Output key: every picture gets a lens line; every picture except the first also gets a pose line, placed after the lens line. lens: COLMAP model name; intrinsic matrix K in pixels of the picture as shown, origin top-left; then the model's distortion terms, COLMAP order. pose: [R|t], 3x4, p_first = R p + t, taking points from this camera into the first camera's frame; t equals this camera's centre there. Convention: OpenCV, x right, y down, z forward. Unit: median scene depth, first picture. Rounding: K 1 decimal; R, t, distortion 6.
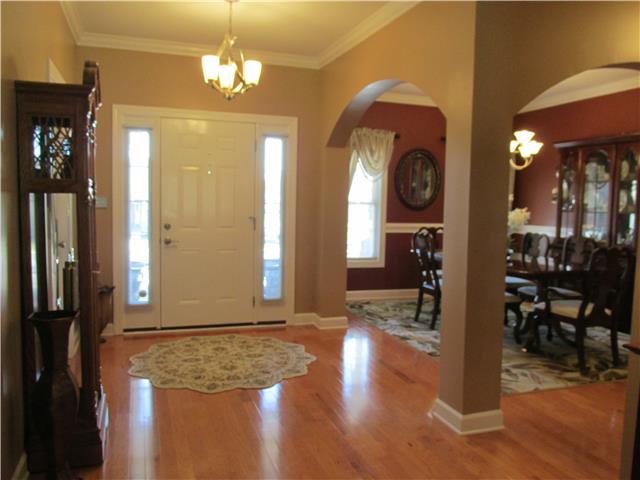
lens RADIAL K [[540.0, 0, 319.6], [0, 540.0, 242.5], [0, 0, 1]] dist [-0.018576, 0.000316]
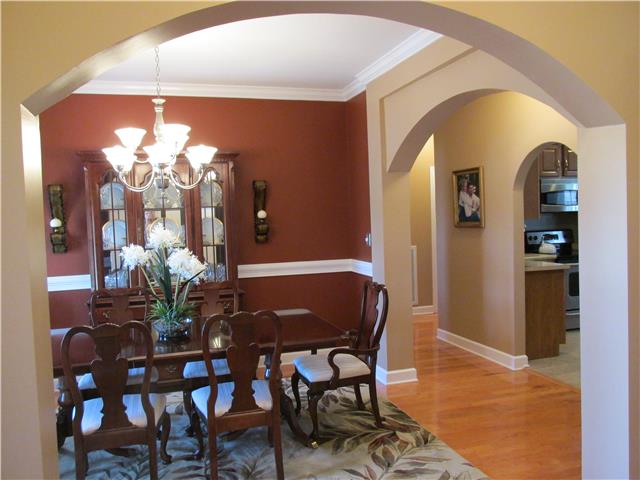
lens RADIAL K [[540.0, 0, 318.0], [0, 540.0, 243.4], [0, 0, 1]] dist [-0.018576, 0.000316]
pose [[-0.004661, -0.061438, 0.998100, -0.280346], [0.106007, 0.992456, 0.061586, -0.095304], [-0.994354, 0.106093, 0.001887, 0.902426]]
